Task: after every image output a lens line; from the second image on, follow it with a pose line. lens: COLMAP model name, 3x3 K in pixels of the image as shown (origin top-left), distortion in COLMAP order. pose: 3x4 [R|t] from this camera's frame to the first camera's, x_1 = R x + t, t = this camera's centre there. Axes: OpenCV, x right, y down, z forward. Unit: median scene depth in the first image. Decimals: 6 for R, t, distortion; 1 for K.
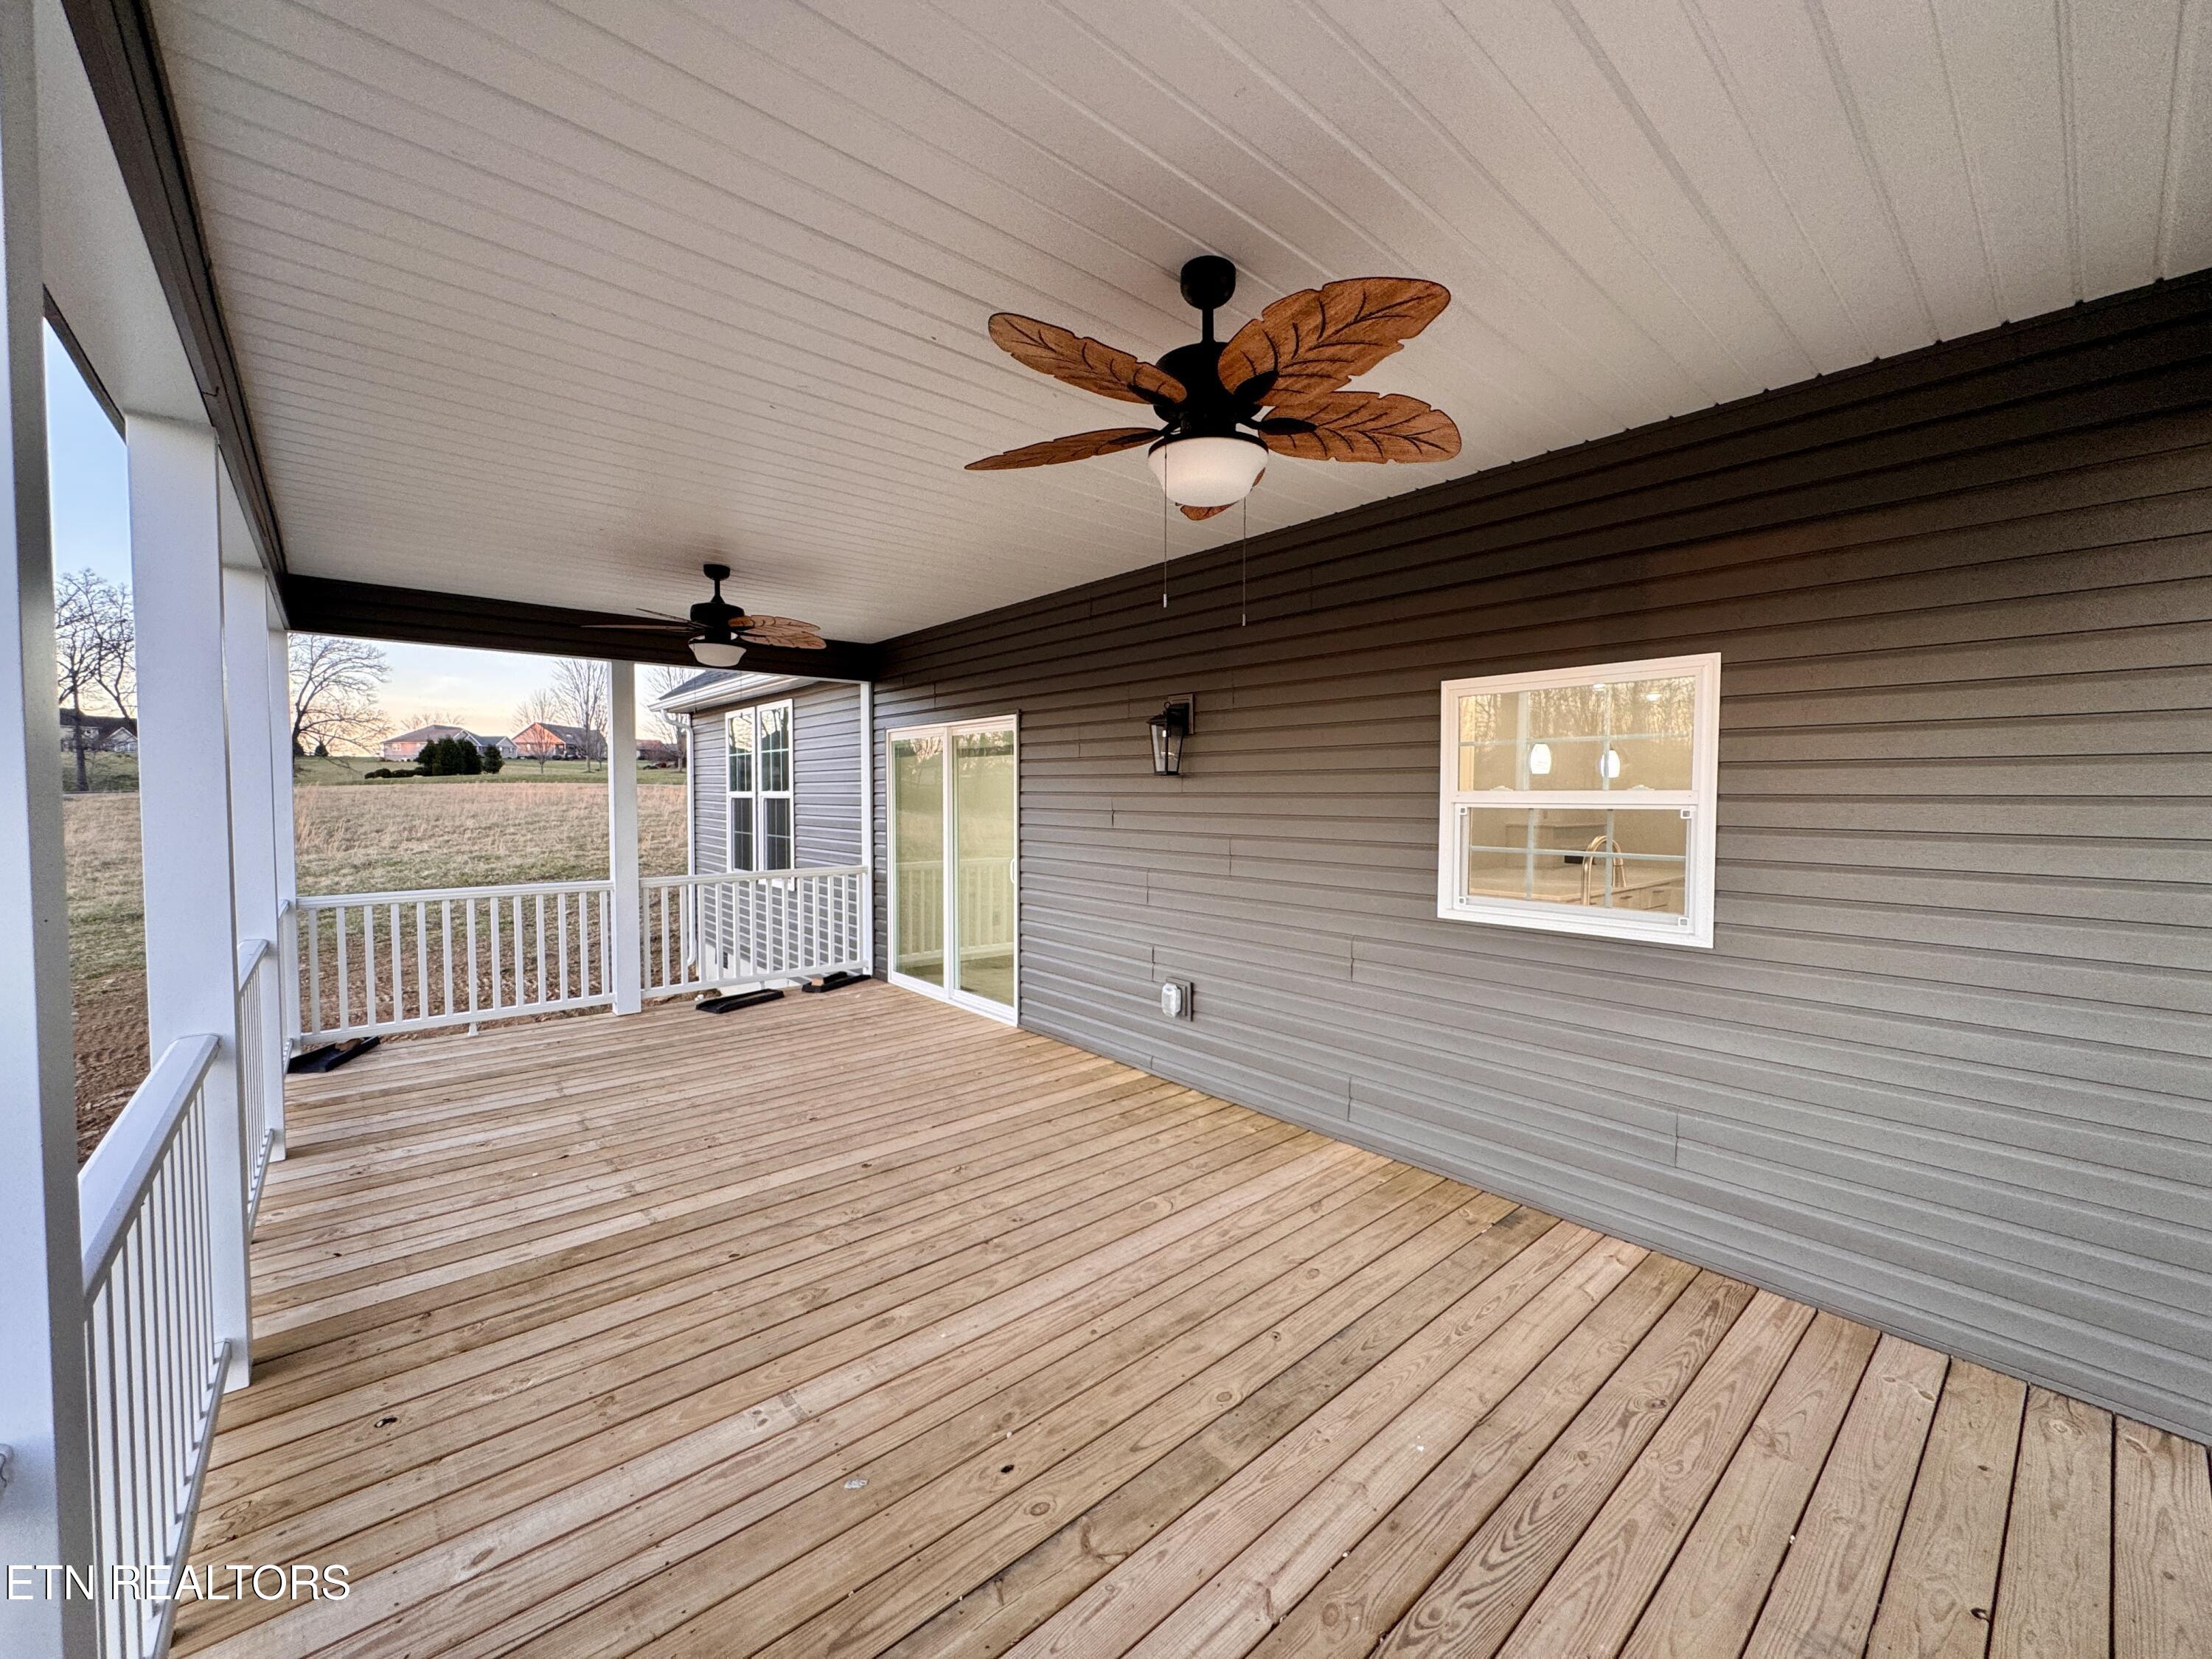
lens RADIAL K [[882.7, 0, 1095.0], [0, 882.7, 829.8], [0, 0, 1]] dist [-0.000663, -0.000193]
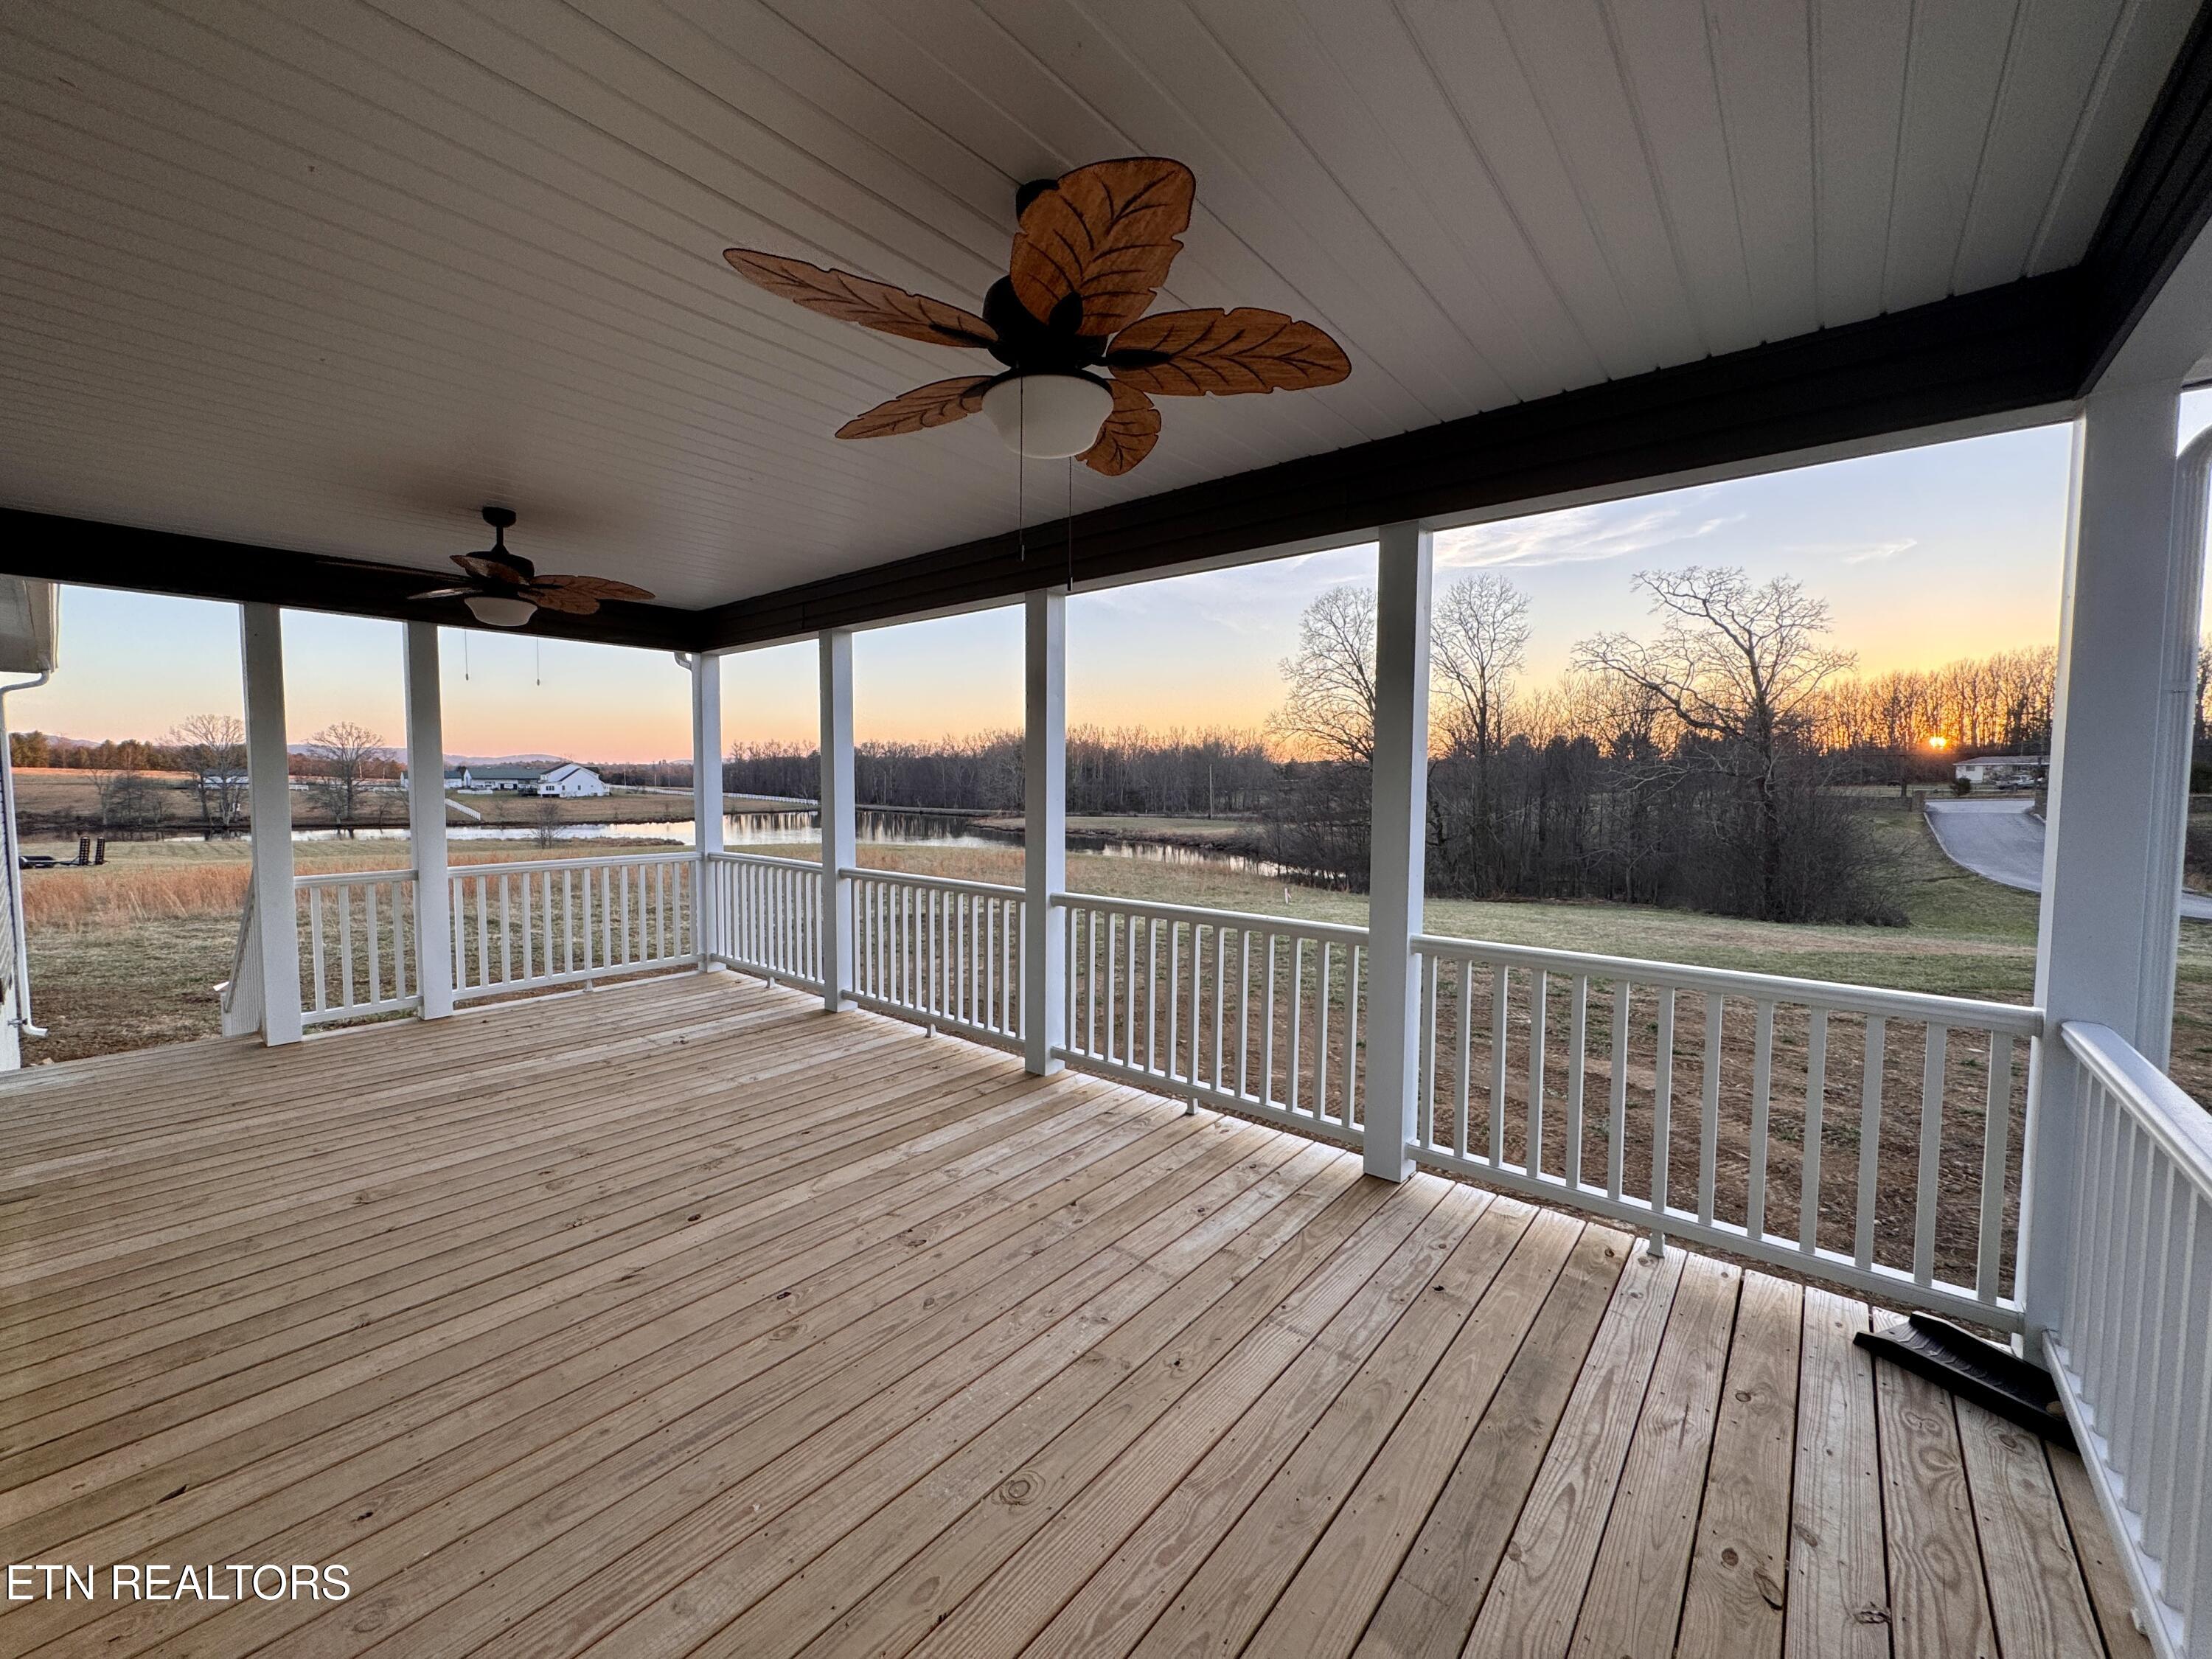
lens RADIAL K [[882.7, 0, 1094.2], [0, 882.7, 828.4], [0, 0, 1]] dist [-0.000663, -0.000193]
pose [[-0.987095, 0.005262, -0.160052, -0.508763], [-0.010818, 0.994986, 0.099426, -0.074603], [0.159773, 0.099874, -0.982089, 1.882022]]
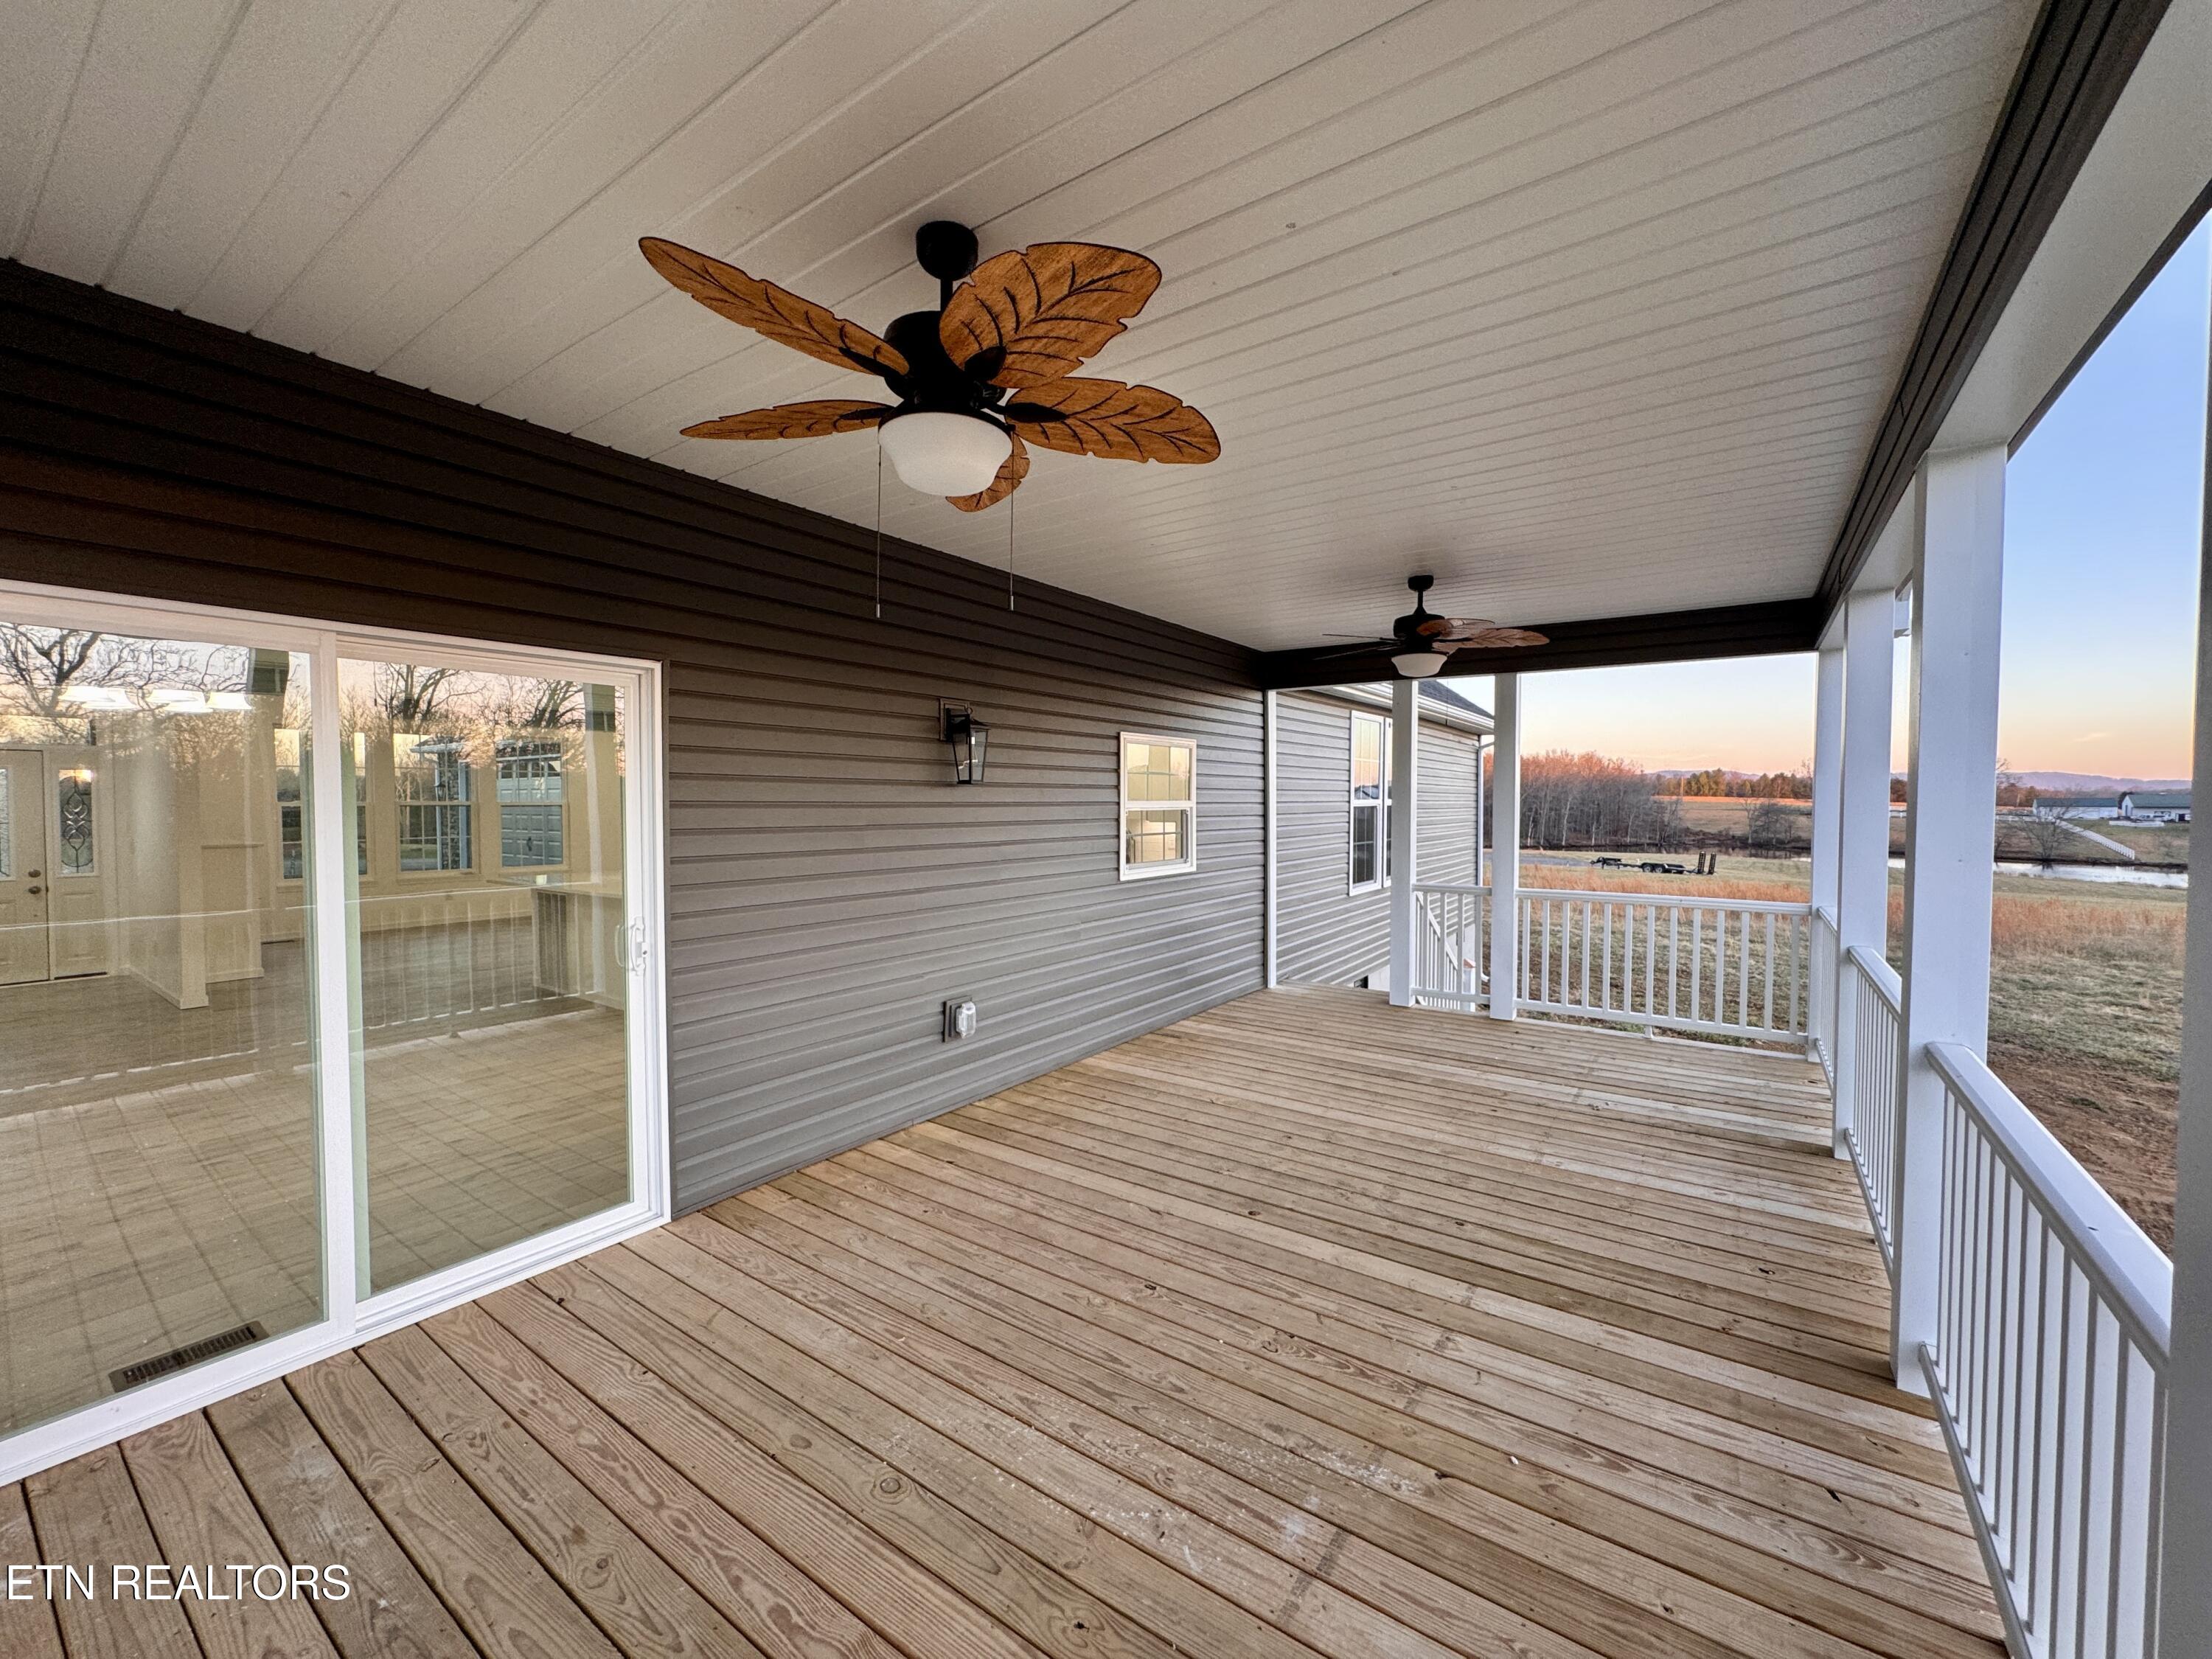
lens RADIAL K [[882.7, 0, 1116.0], [0, 882.7, 828.3], [0, 0, 1]] dist [-0.000663, -0.000193]
pose [[-0.250801, -0.032440, 0.967495, -1.114251], [0.038296, 0.998323, 0.043401, -0.062981], [-0.967281, 0.047936, -0.249139, 1.373971]]
